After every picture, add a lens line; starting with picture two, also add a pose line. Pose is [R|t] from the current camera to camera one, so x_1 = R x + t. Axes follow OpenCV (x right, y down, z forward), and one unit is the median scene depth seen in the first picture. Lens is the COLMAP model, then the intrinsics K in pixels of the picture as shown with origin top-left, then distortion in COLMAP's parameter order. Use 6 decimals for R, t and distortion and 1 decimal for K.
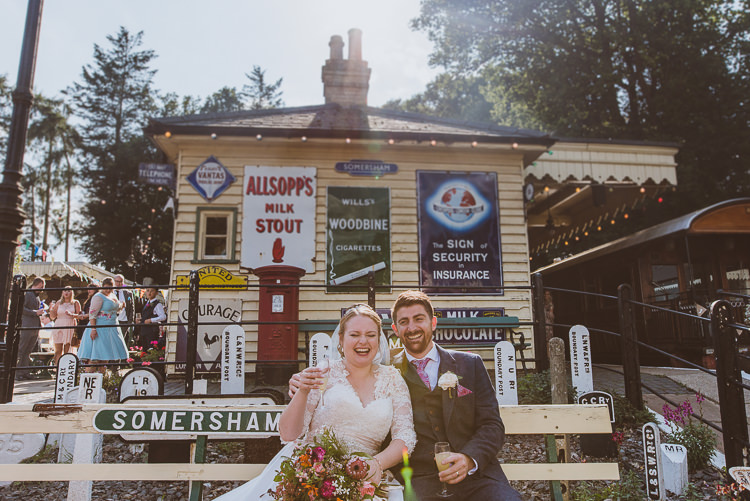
lens RADIAL K [[528.8, 0, 375.0], [0, 528.8, 250.5], [0, 0, 1]] dist [-0.076512, 0.087124]
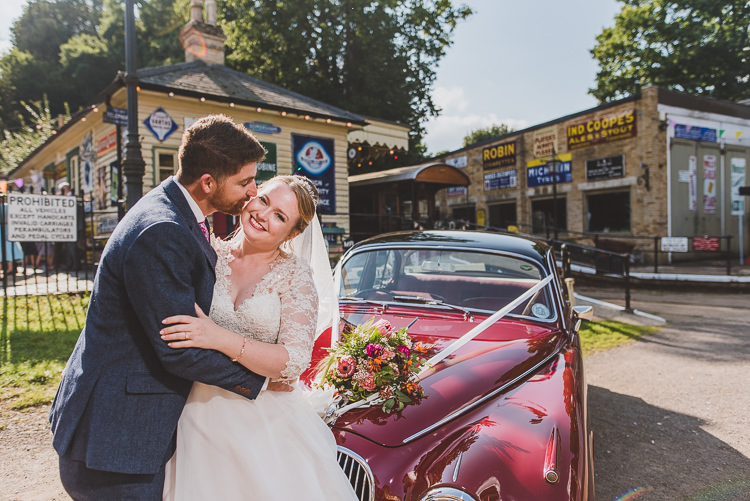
lens RADIAL K [[528.8, 0, 375.0], [0, 528.8, 250.5], [0, 0, 1]] dist [-0.076512, 0.087124]
pose [[0.797968, -0.022260, 0.602289, -0.665421], [-0.081687, 0.986102, 0.144673, -0.056150], [-0.597138, -0.164643, 0.785059, -0.407238]]
